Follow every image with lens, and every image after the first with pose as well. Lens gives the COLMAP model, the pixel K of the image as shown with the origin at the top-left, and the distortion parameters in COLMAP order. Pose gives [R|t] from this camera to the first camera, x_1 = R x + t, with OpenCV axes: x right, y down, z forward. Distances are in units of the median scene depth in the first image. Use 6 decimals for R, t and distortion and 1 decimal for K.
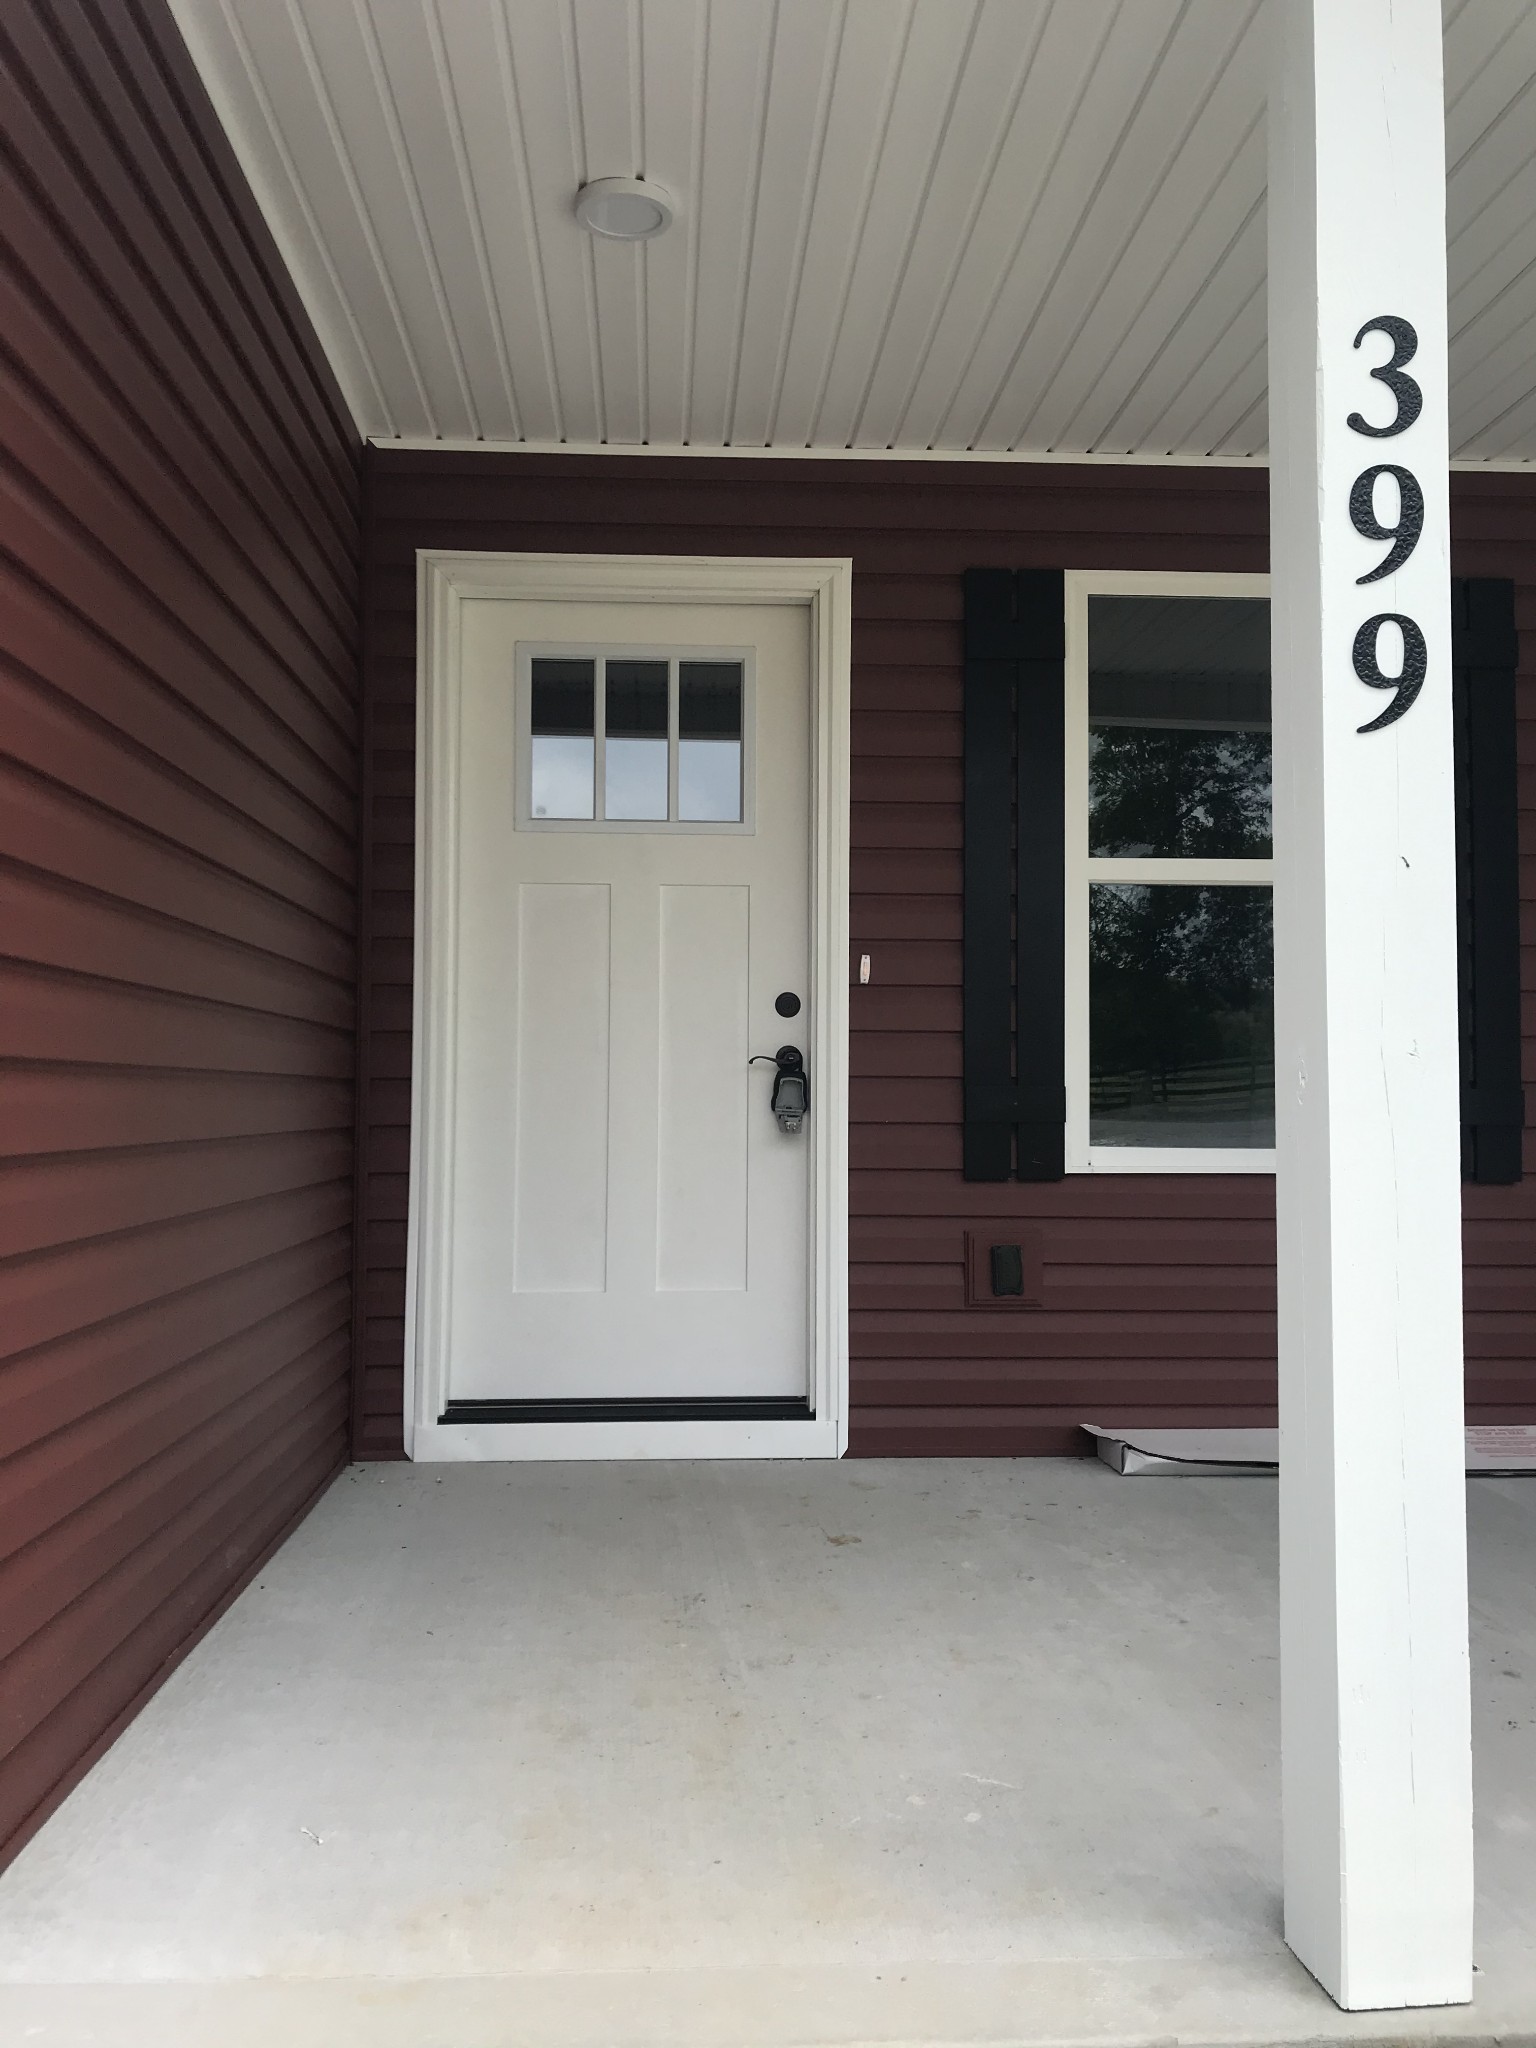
lens RADIAL K [[1689.5, 0, 768.0], [0, 1689.5, 1024.0], [0, 0, 1]] dist [0.072412, -0.055941]
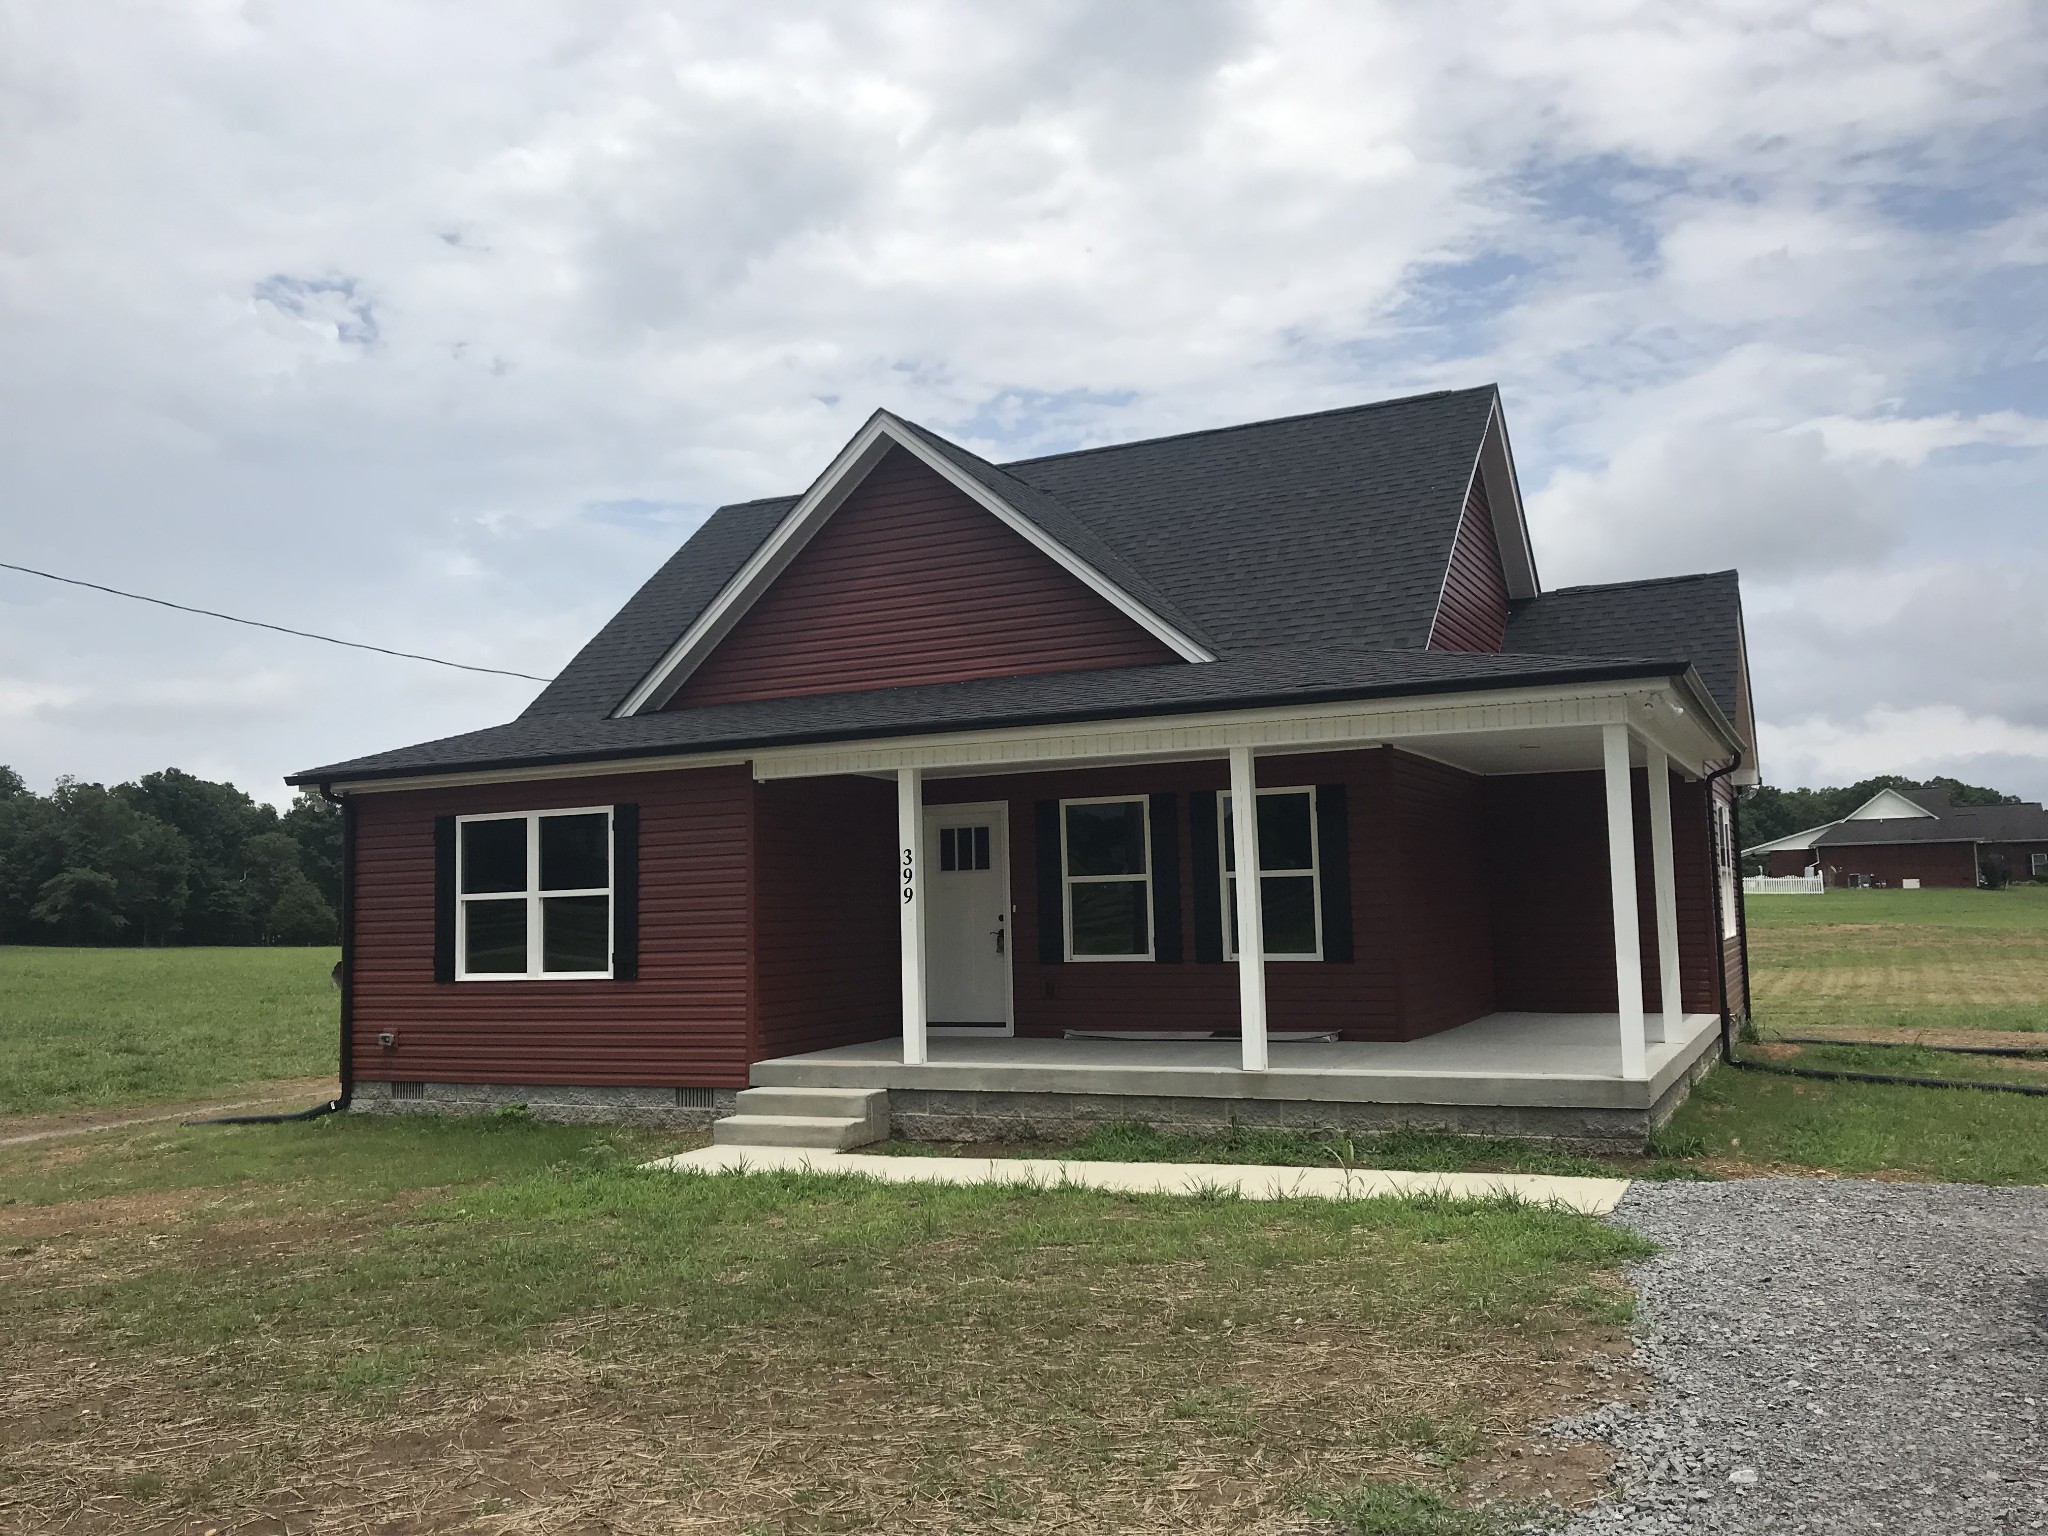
lens RADIAL K [[1689.5, 0, 1024.0], [0, 1689.5, 768.0], [0, 0, 1]] dist [0.072412, -0.055941]
pose [[0.870517, -0.069786, -0.487165, 1.941531], [0.053258, 0.997440, -0.047716, -0.165097], [0.489248, 0.015592, 0.872005, -2.296559]]
